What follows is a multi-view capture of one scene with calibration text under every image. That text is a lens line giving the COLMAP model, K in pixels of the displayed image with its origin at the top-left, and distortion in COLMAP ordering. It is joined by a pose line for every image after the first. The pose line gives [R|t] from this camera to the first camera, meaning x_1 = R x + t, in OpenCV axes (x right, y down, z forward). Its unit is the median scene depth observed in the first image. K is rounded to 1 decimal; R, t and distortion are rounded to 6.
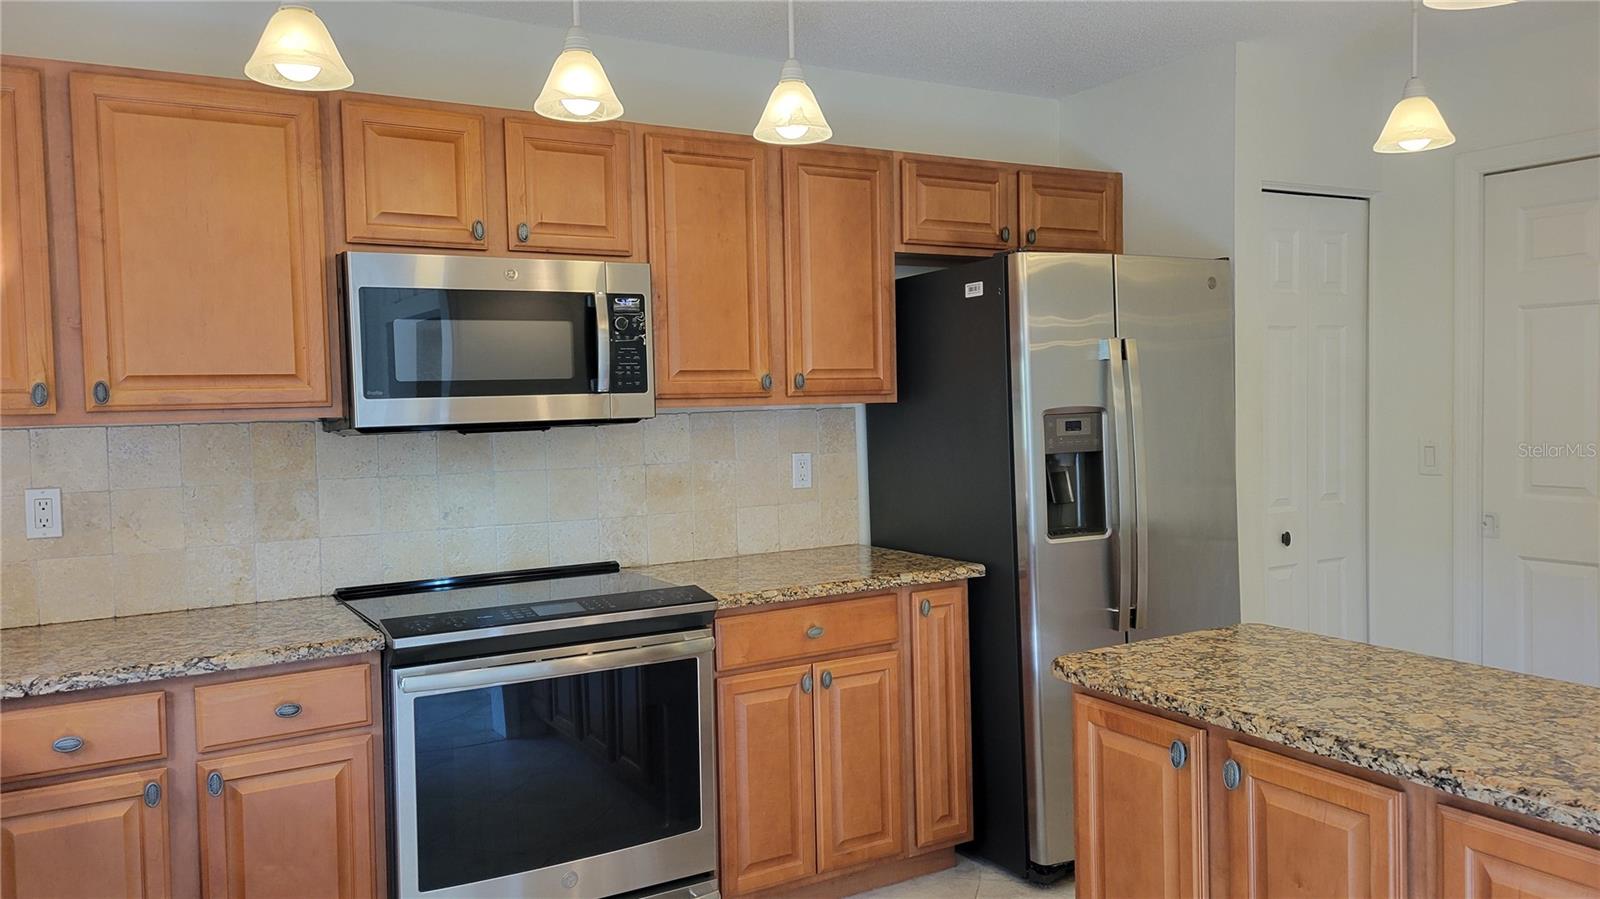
lens RADIAL K [[1185.3, 0, 783.8], [0, 1185.3, 446.8], [0, 0, 1]] dist [0.075849, -0.082346]
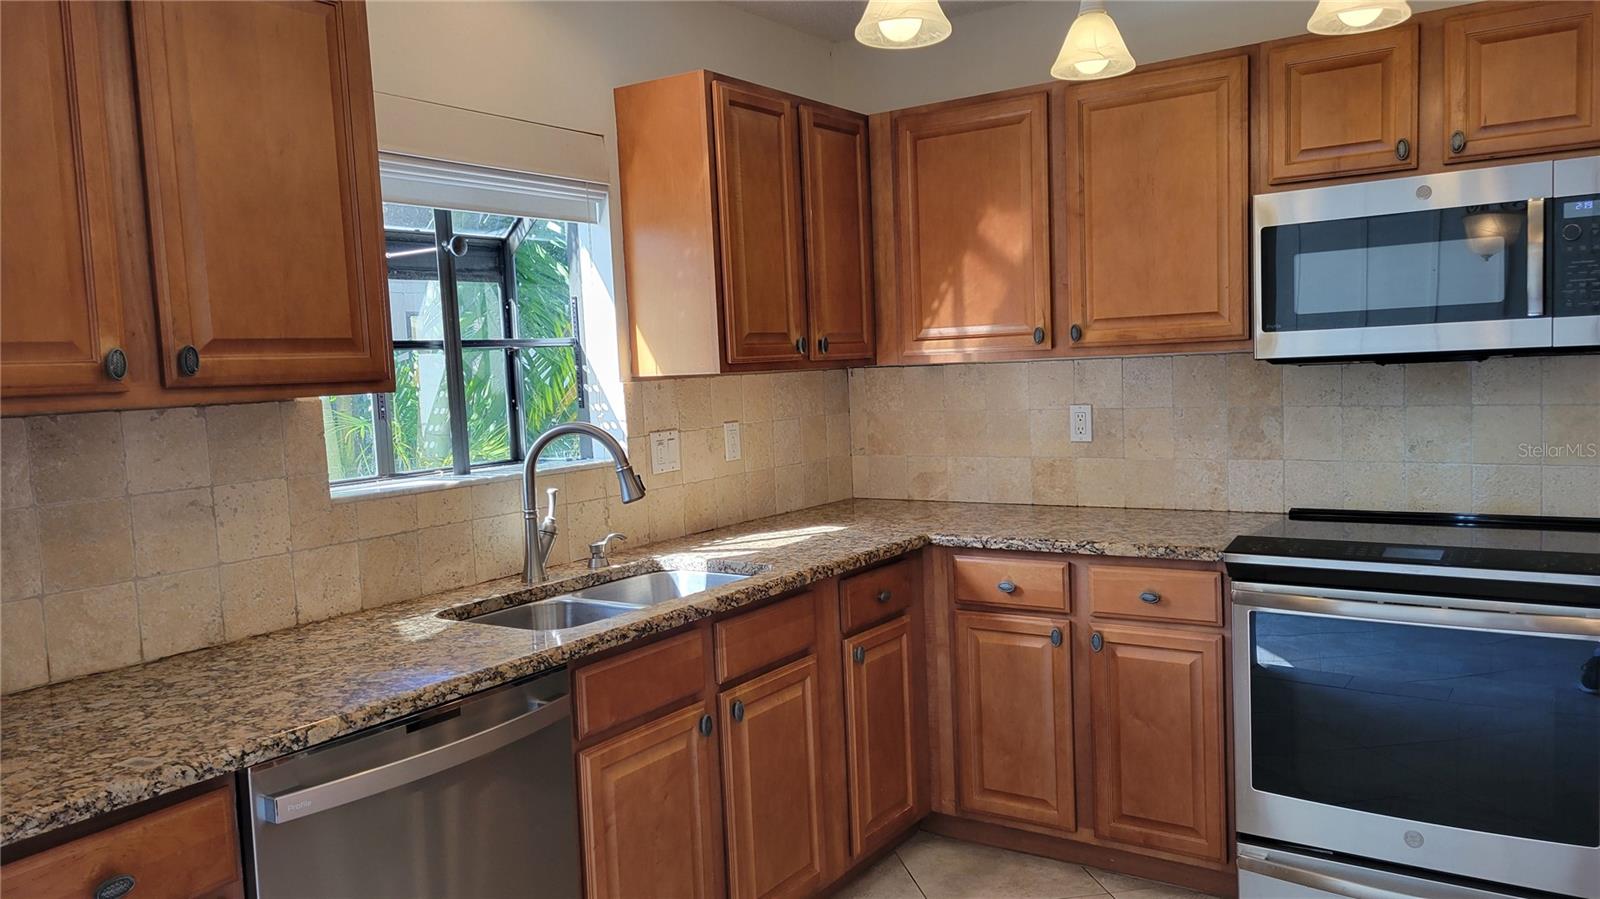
lens RADIAL K [[1166.4, 0, 850.2], [0, 1166.4, 451.5], [0, 0, 1]] dist [0.070483, -0.050450]
pose [[0.446196, 0.072607, -0.891985, 0.433814], [-0.009338, 0.997027, 0.076486, -0.010578], [0.894886, -0.025799, 0.445548, 0.192660]]
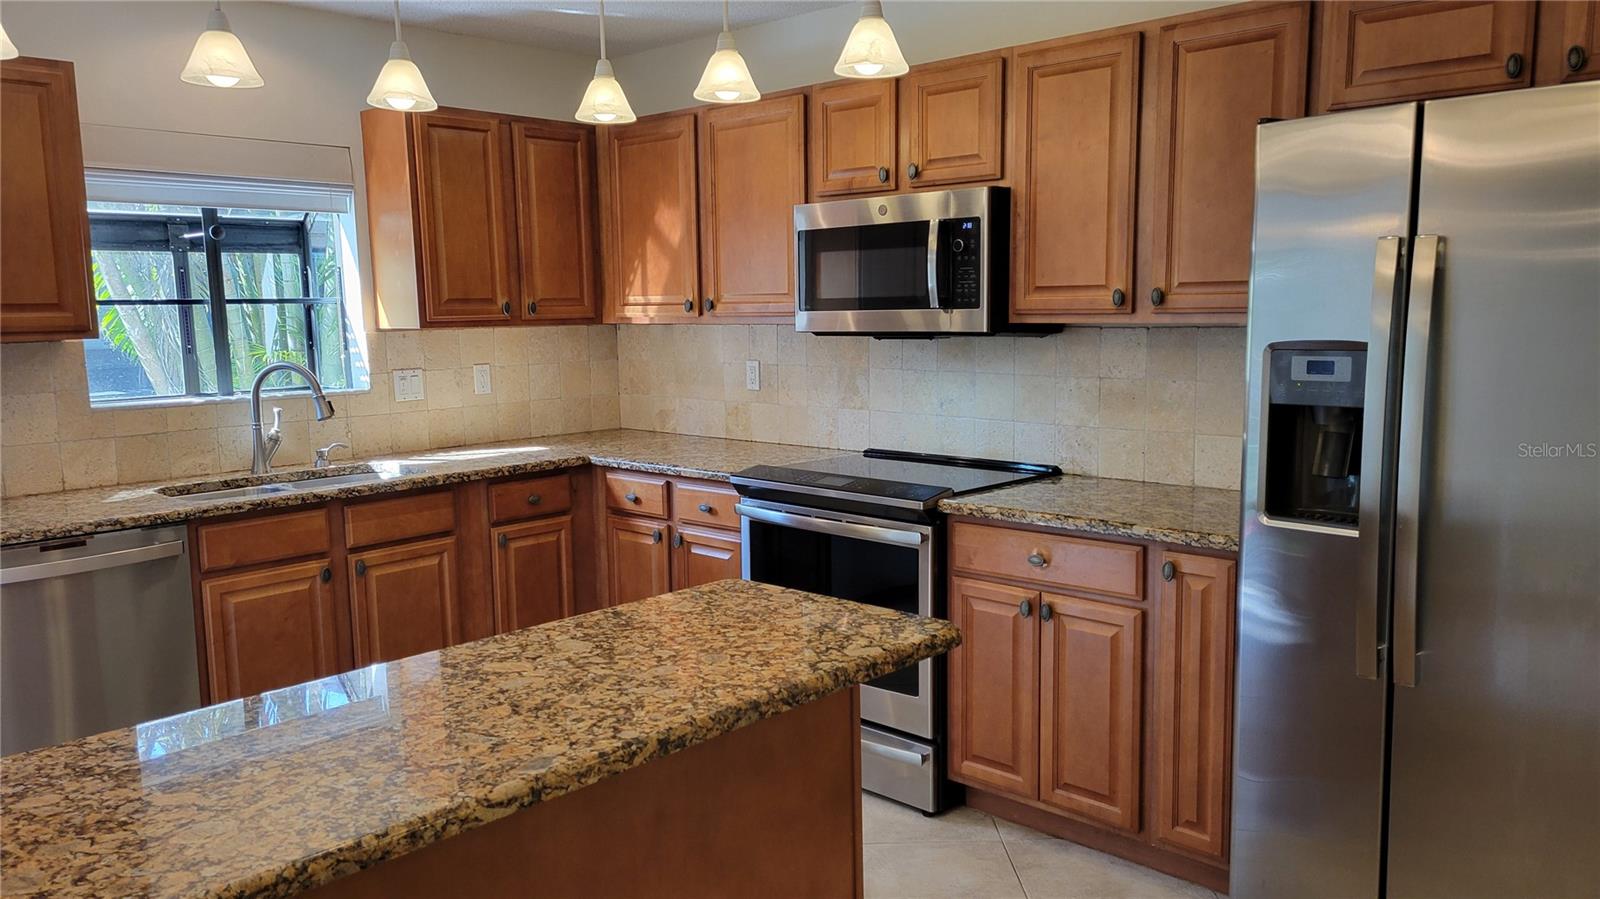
lens RADIAL K [[1166.4, 0, 850.2], [0, 1166.4, 451.5], [0, 0, 1]] dist [0.070483, -0.050450]
pose [[0.302875, 0.137522, -0.943056, 0.981878], [-0.034767, 0.990470, 0.133270, -0.061451], [0.952396, -0.007577, 0.304770, 0.634979]]
